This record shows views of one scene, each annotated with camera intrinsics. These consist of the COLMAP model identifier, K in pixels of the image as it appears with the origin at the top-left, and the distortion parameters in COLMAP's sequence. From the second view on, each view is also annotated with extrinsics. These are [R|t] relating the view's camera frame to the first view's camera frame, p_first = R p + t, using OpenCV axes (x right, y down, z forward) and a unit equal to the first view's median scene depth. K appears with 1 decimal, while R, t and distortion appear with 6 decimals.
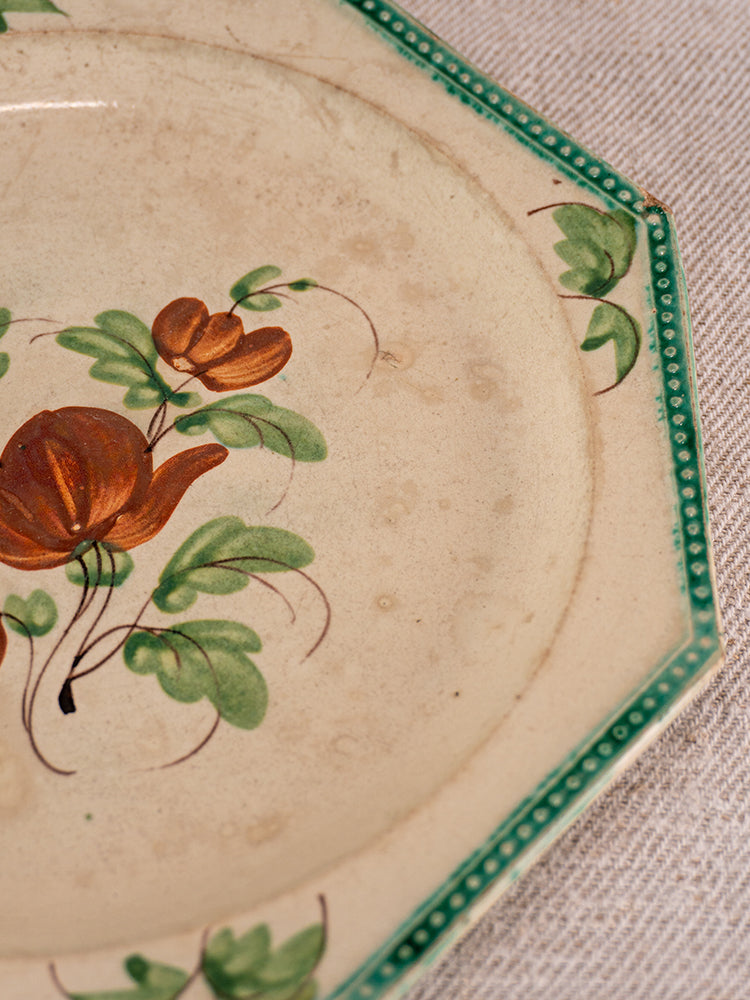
lens RADIAL K [[1822.7, 0, 397.0], [0, 1822.7, 497.4], [0, 0, 1]] dist [0.069485, 0.167779]
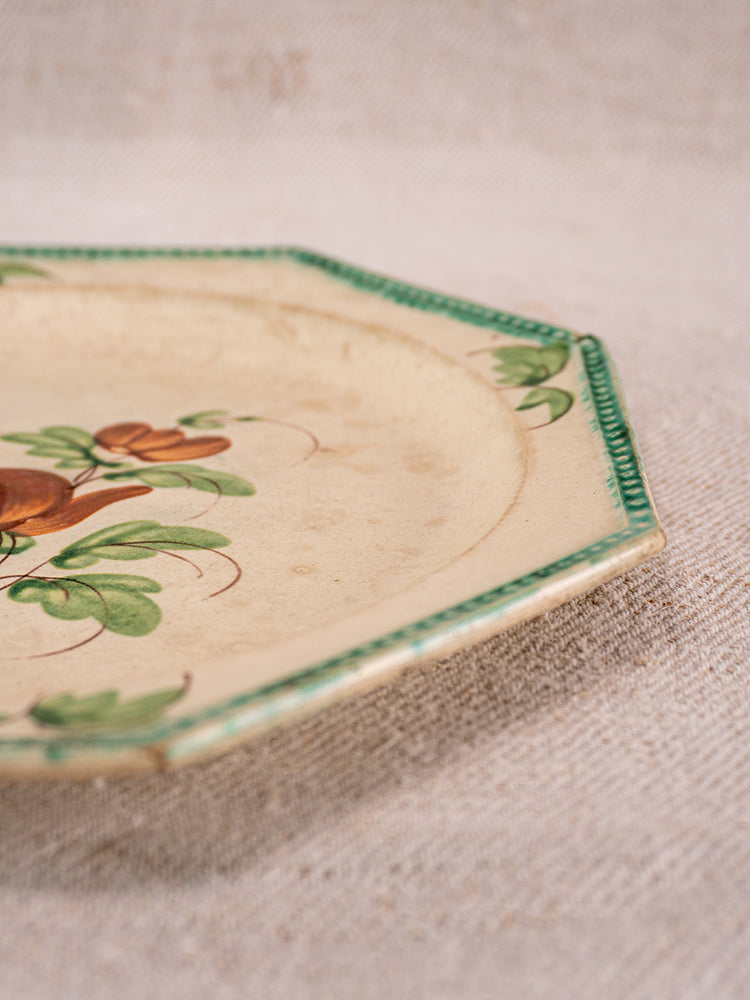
lens RADIAL K [[1732.6, 0, 424.7], [0, 1732.6, 500.5], [0, 0, 1]] dist [0.044451, 0.112099]
pose [[0.999596, -0.014153, -0.024661, 0.075979], [-0.003284, 0.804038, -0.594568, 0.539200], [0.028244, 0.594409, 0.803667, 0.272346]]
